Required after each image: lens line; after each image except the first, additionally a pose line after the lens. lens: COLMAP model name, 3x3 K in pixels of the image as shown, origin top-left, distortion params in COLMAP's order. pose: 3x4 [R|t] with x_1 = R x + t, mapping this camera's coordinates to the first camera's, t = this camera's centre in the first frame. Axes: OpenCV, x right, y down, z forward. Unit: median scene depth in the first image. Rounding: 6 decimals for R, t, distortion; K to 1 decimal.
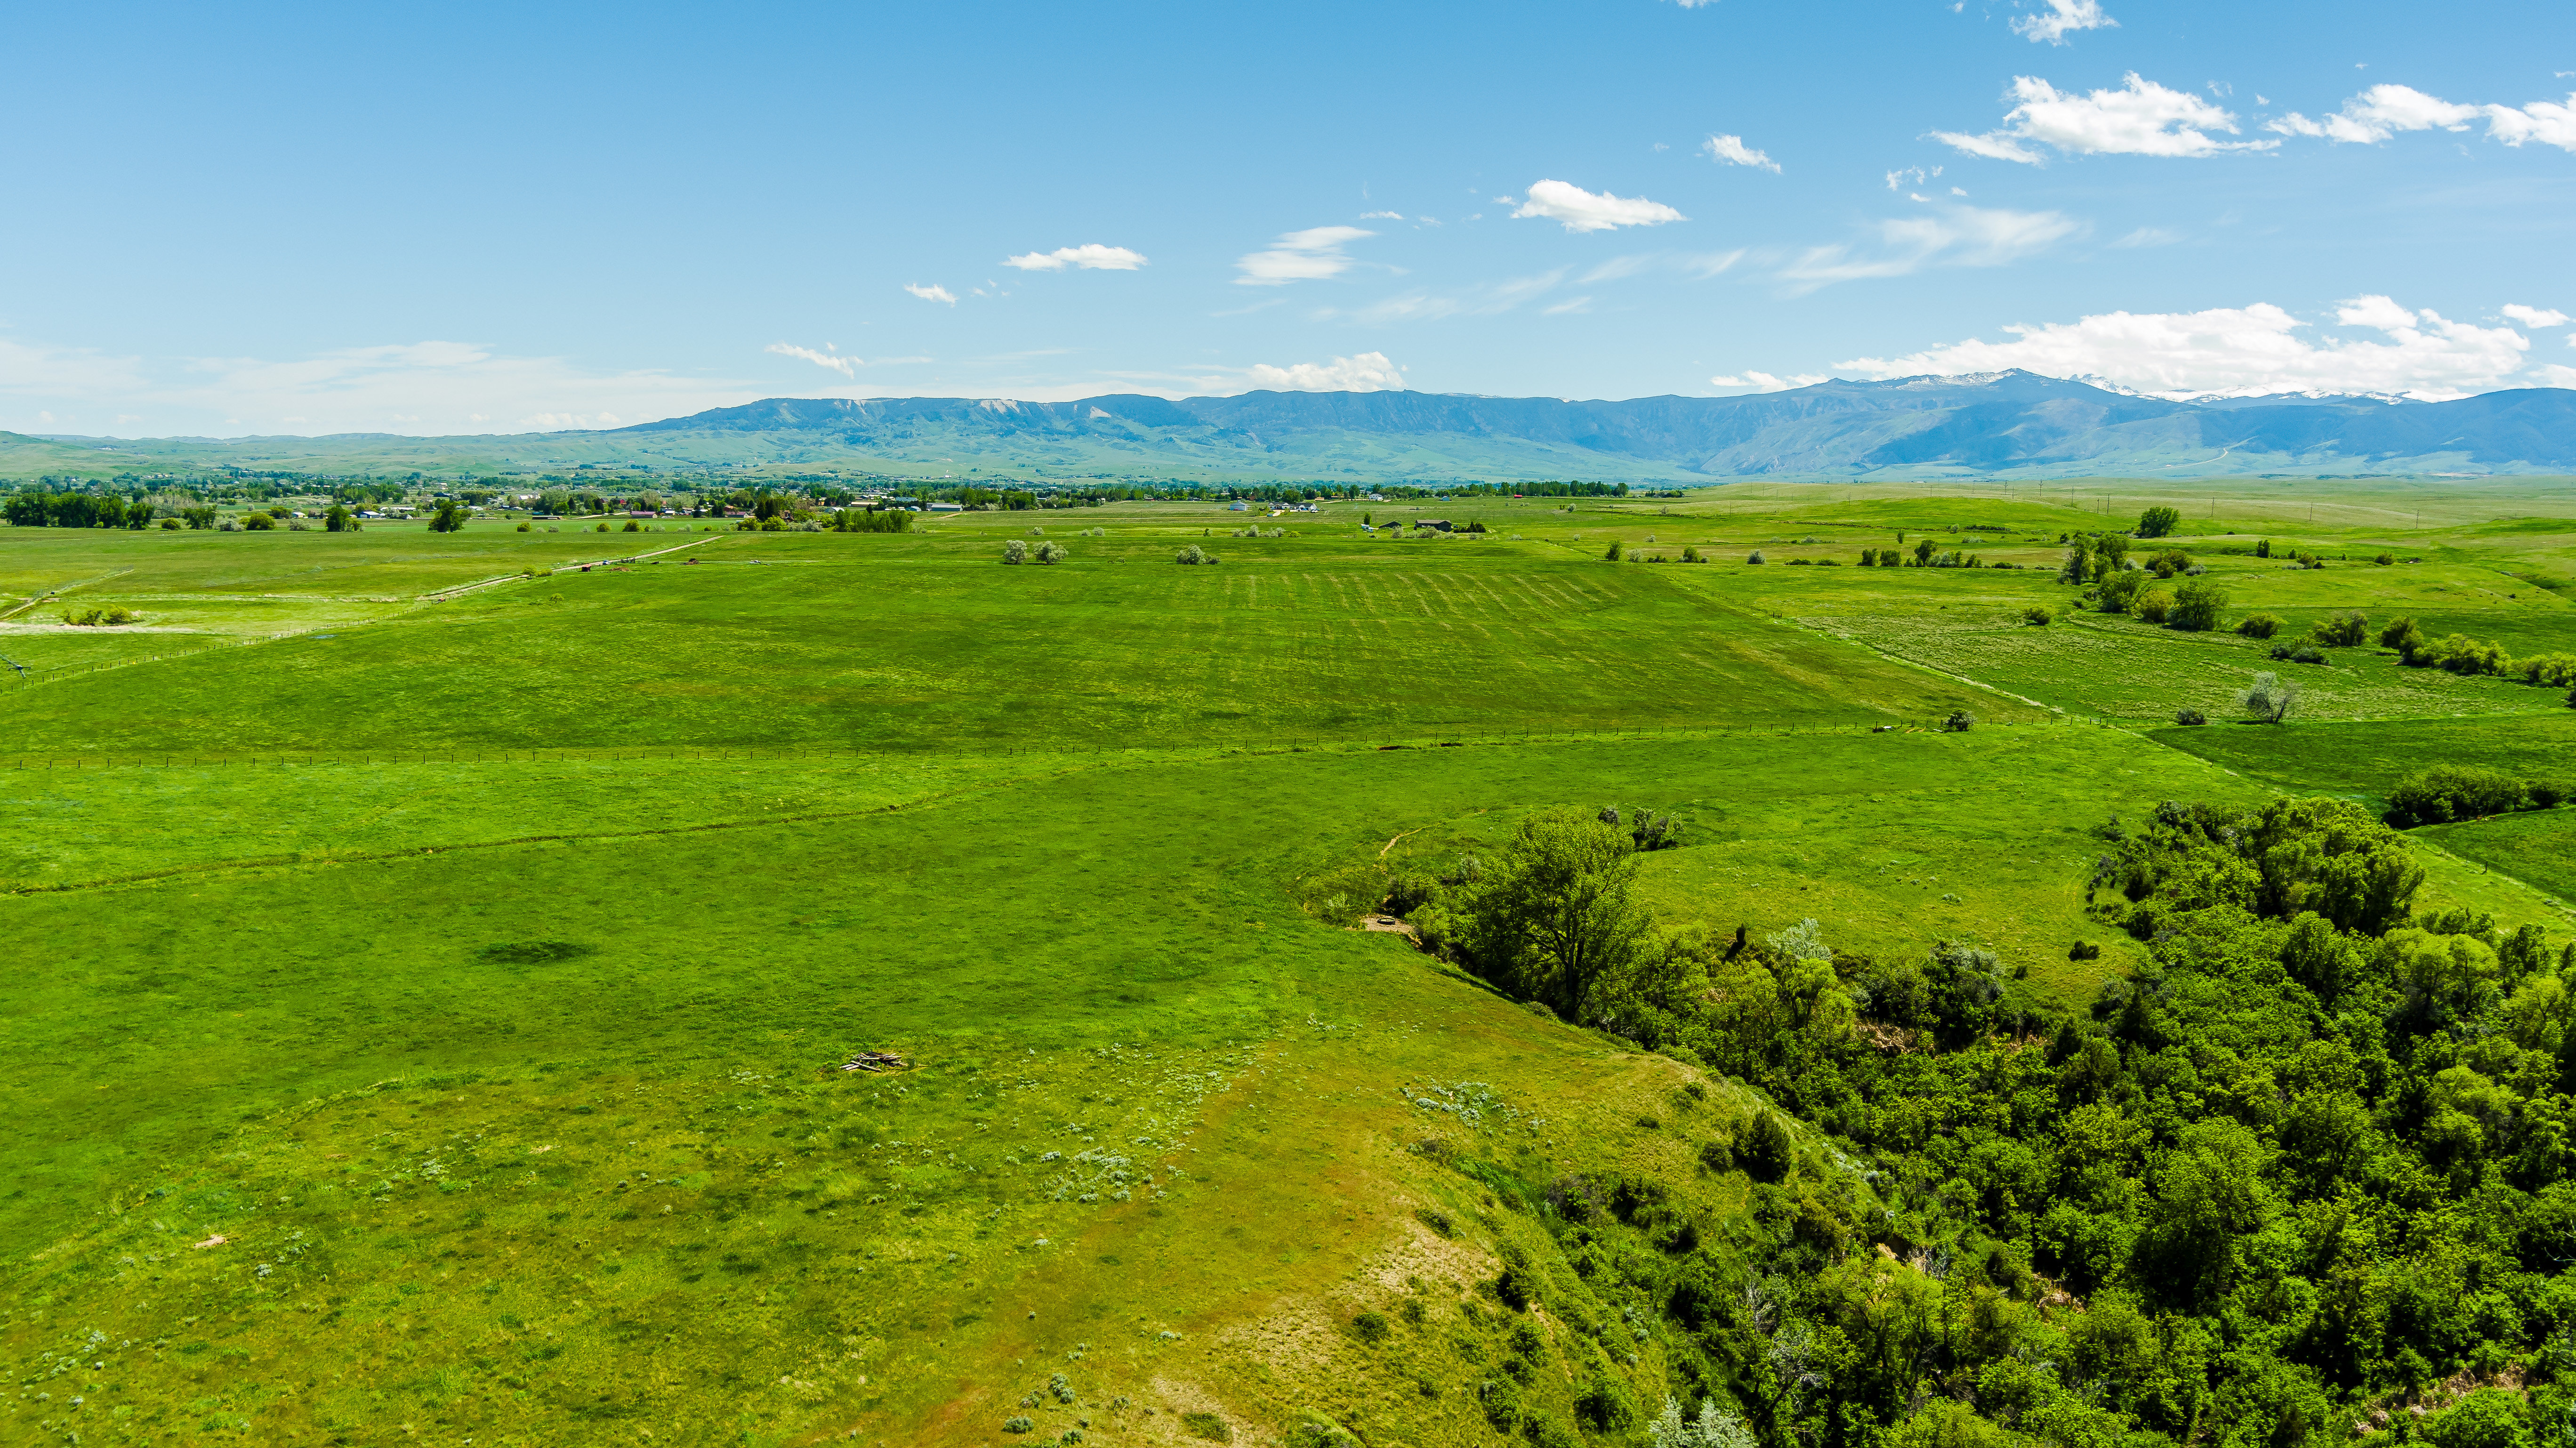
lens RADIAL K [[2081.5, 0, 1284.1], [0, 2081.5, 712.3], [0, 0, 1]] dist [-0.048843, 0.002501]
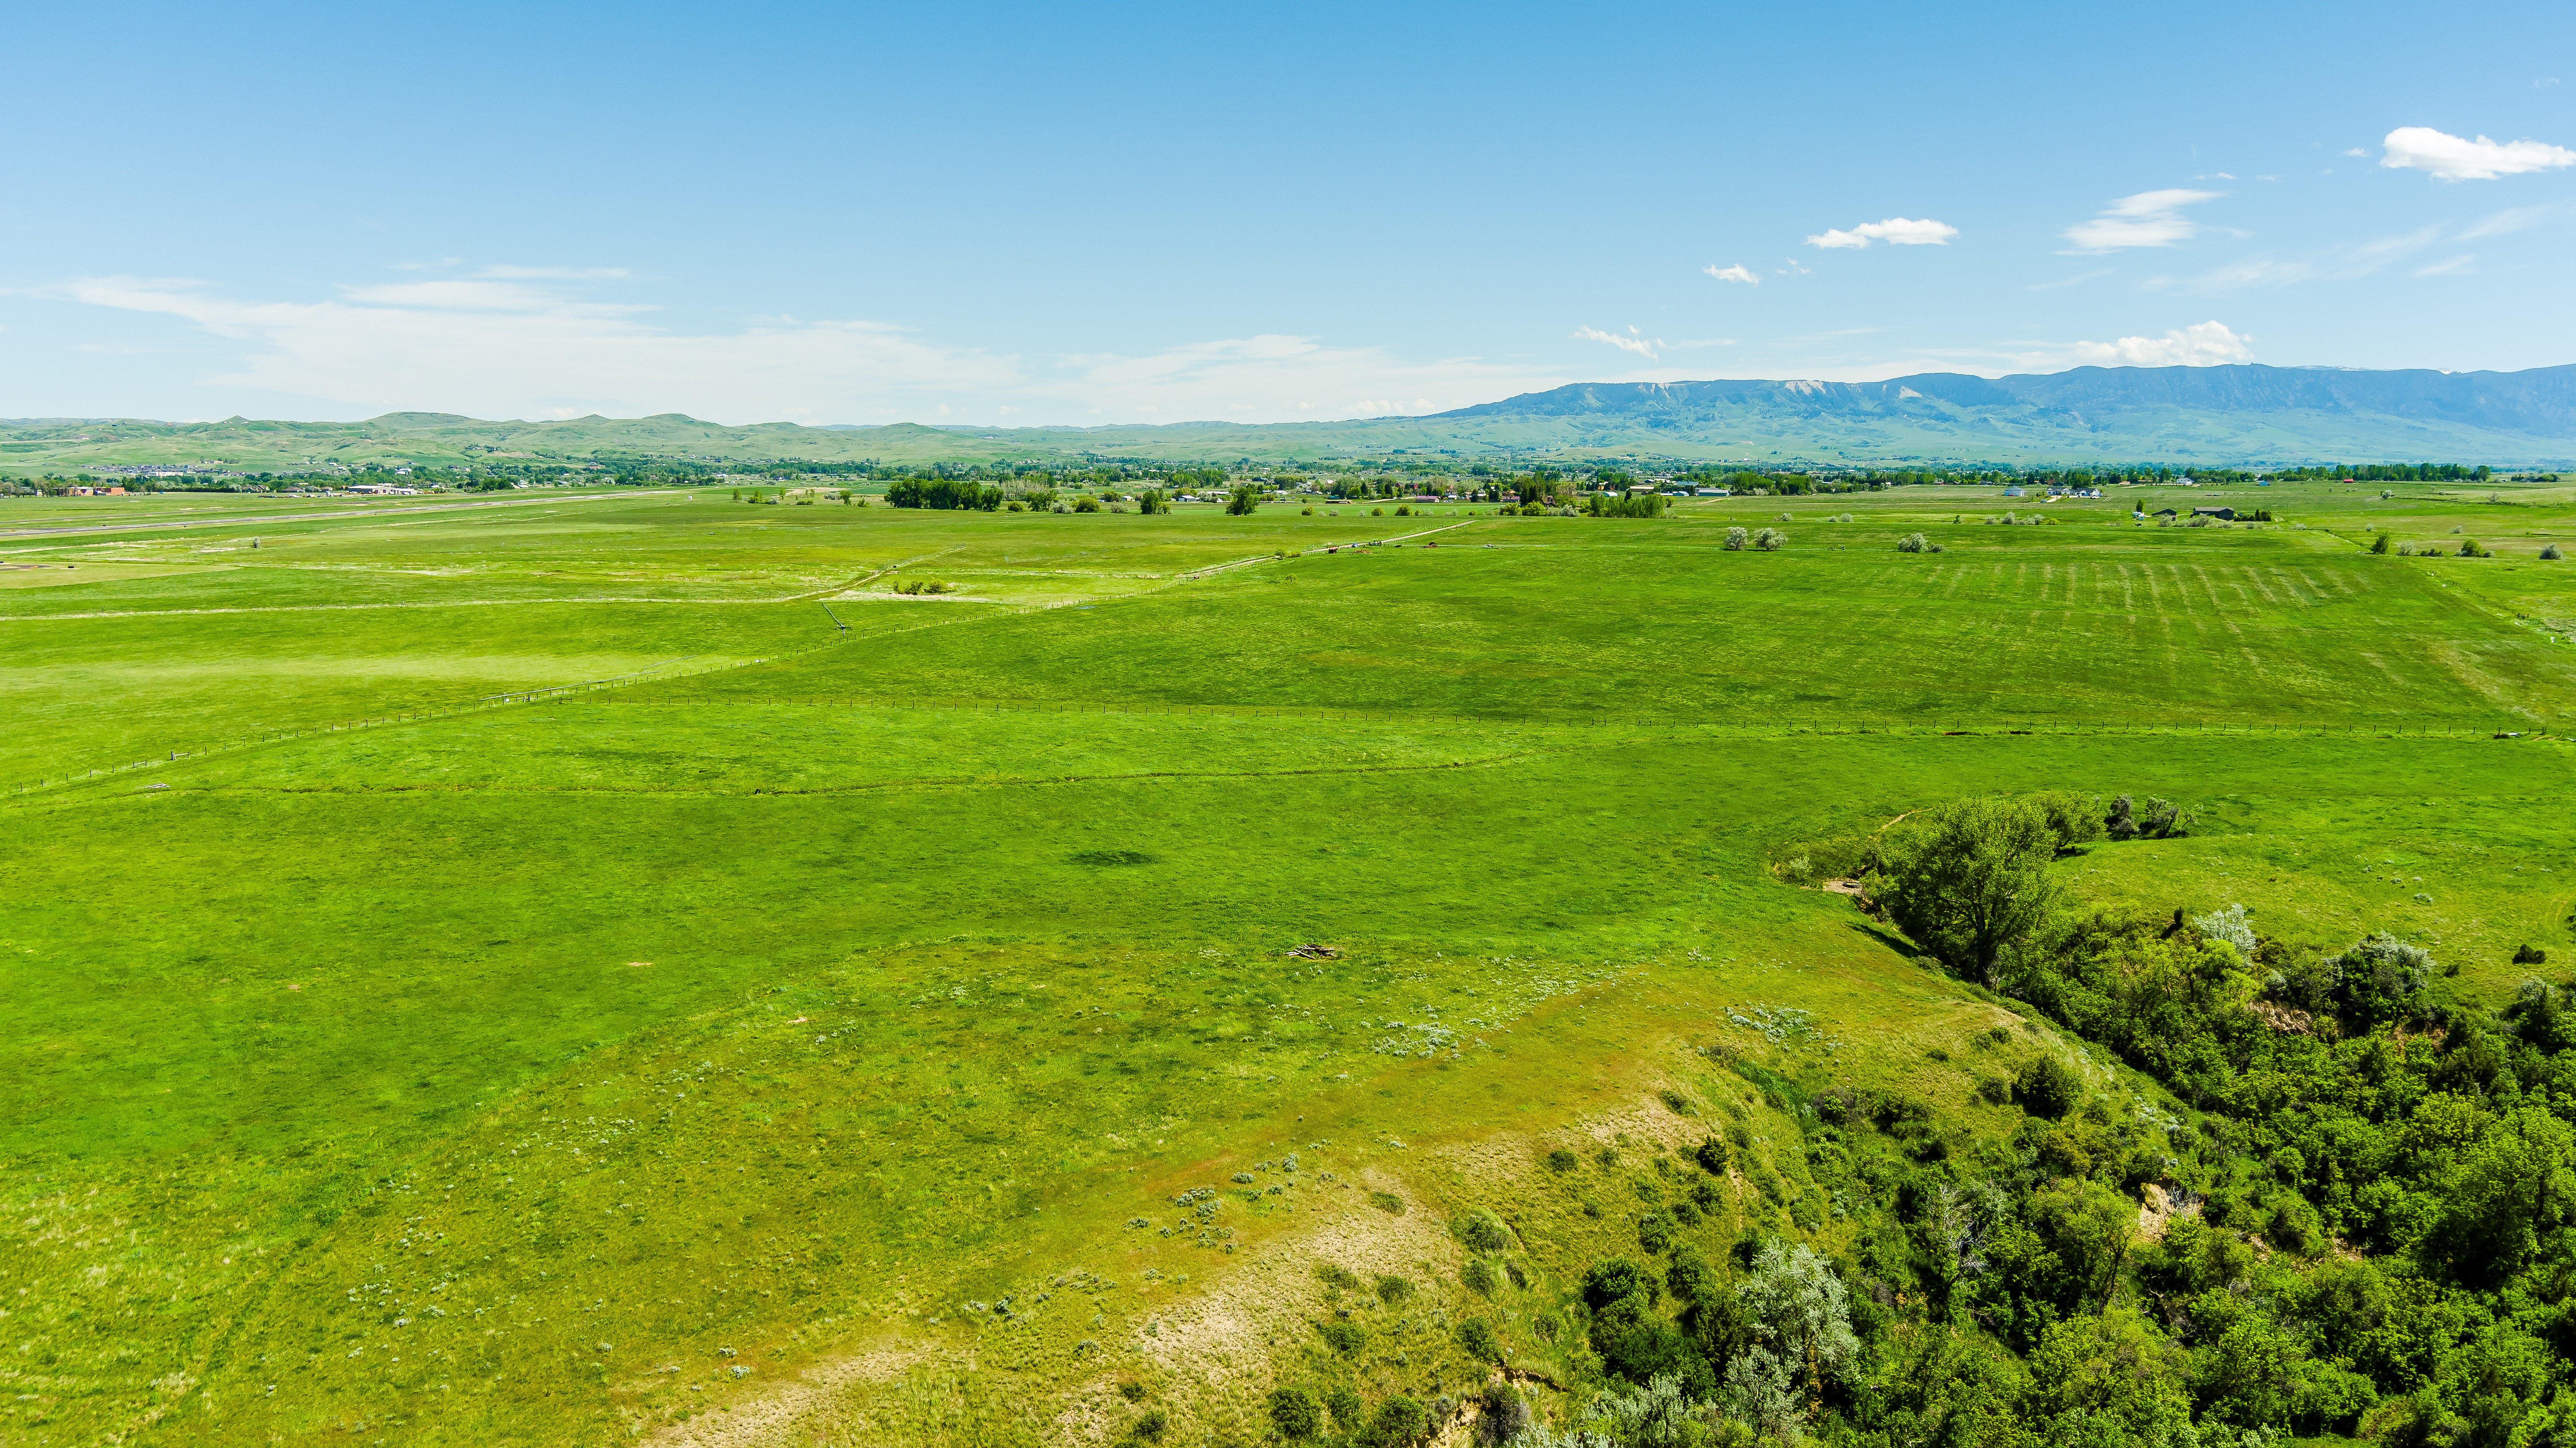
lens RADIAL K [[2081.5, 0, 1281.0], [0, 2081.5, 735.3], [0, 0, 1]] dist [-0.048843, 0.002501]
pose [[0.928250, 0.040367, -0.369759, 0.170579], [-0.033319, 0.999121, 0.025429, 0.004382], [0.370460, -0.011284, 0.928780, -0.121660]]
